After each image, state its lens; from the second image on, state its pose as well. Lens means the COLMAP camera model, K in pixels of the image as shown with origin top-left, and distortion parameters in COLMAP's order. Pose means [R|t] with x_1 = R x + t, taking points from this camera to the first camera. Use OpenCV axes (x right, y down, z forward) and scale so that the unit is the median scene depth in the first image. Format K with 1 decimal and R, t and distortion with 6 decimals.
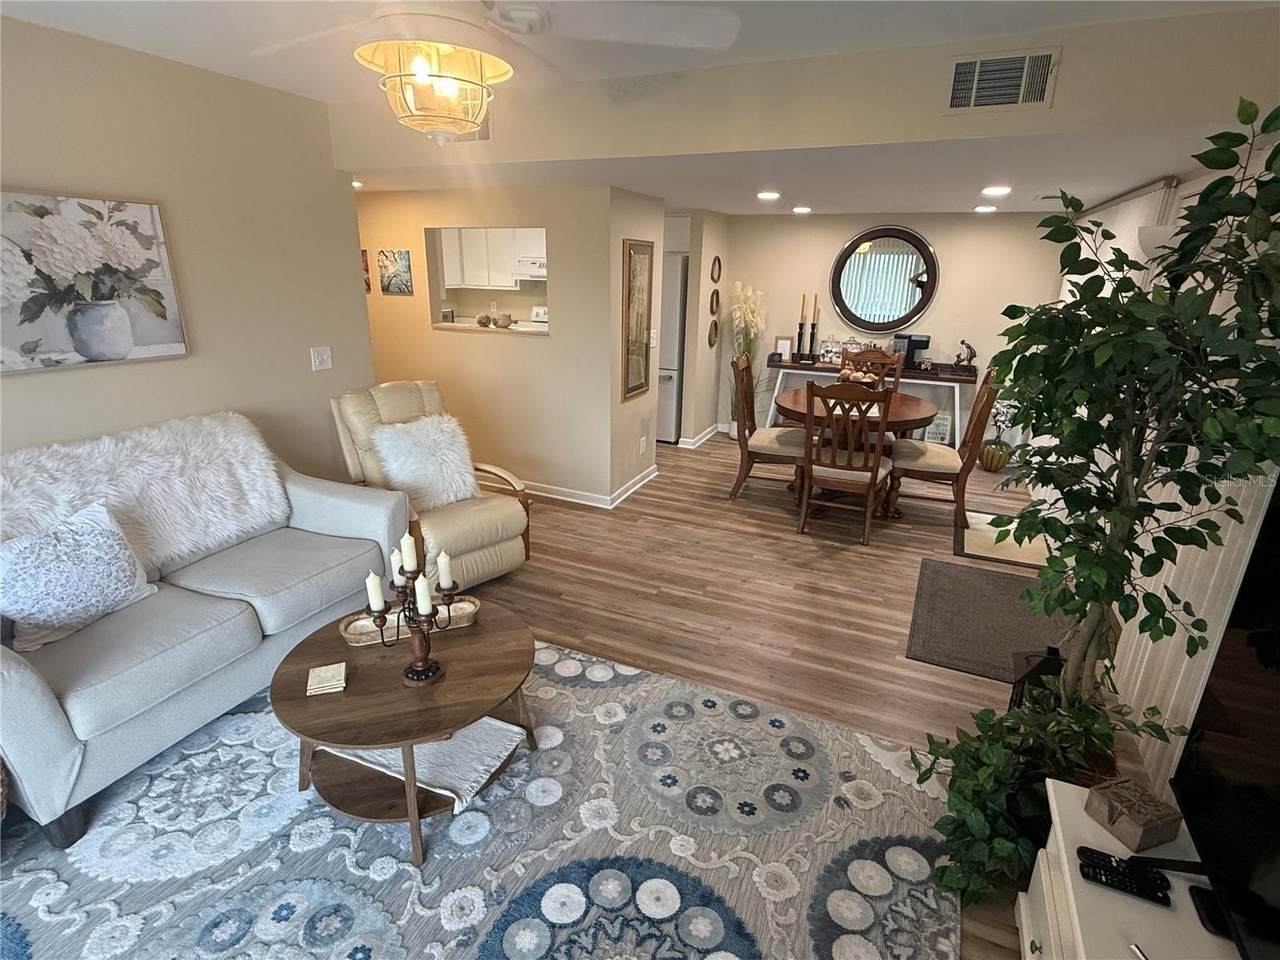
lens RADIAL K [[646.7, 0, 640.0], [0, 646.7, 480.0], [0, 0, 1]] dist [0.006291, 0.001668]
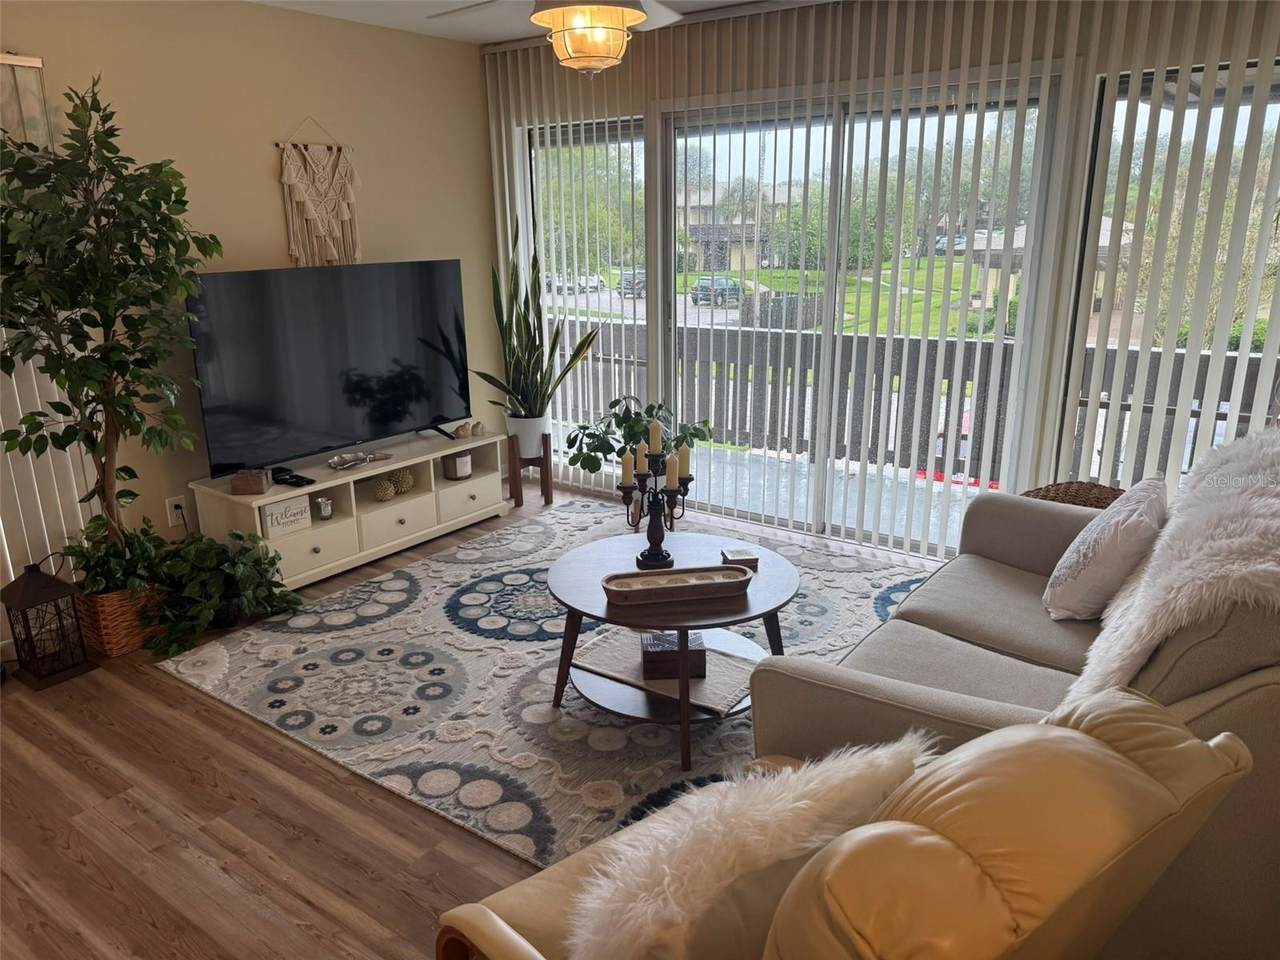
lens RADIAL K [[894.0, 0, 640.0], [0, 894.0, 480.0], [0, 0, 1]] dist [0.085933, -0.127514]
pose [[-0.980214, -0.054083, 0.190407, -0.458315], [0.066021, 0.817530, 0.572089, -0.504192], [-0.186604, 0.573341, -0.797784, 1.661183]]
